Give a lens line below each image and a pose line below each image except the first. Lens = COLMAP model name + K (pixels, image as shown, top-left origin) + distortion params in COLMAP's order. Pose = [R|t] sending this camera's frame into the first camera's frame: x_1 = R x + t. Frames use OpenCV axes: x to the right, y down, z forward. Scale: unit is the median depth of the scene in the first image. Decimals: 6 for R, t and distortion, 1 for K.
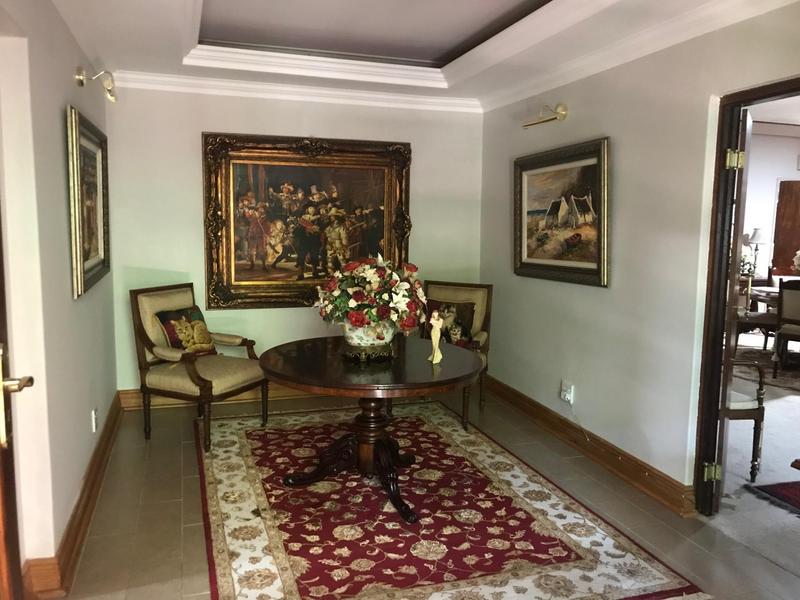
lens RADIAL K [[654.8, 0, 398.7], [0, 654.8, 301.1], [0, 0, 1]] dist [0.052774, -0.075842]
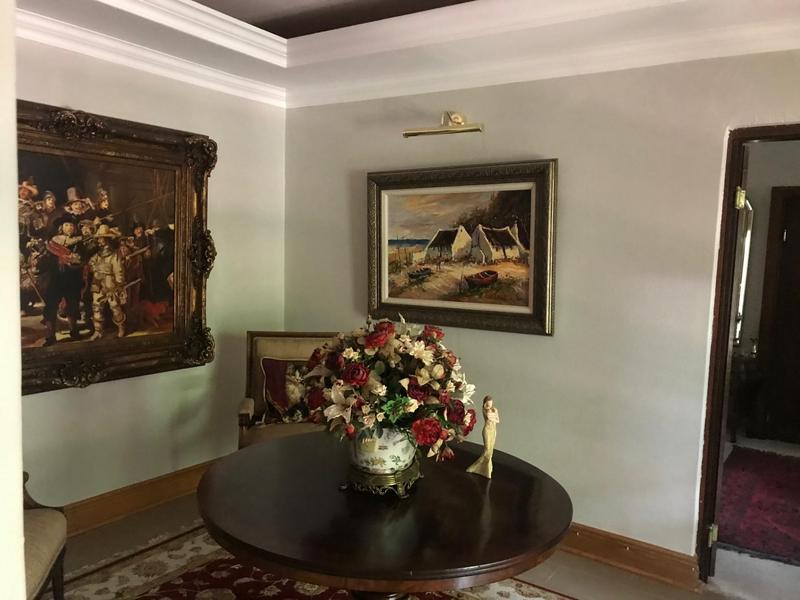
lens RADIAL K [[654.8, 0, 401.3], [0, 654.8, 304.7], [0, 0, 1]] dist [0.052774, -0.075842]
pose [[0.786199, -0.040863, 0.616622, -0.289927], [0.049797, 0.998756, 0.002695, -0.058841], [-0.615964, 0.028587, 0.787255, 0.361089]]
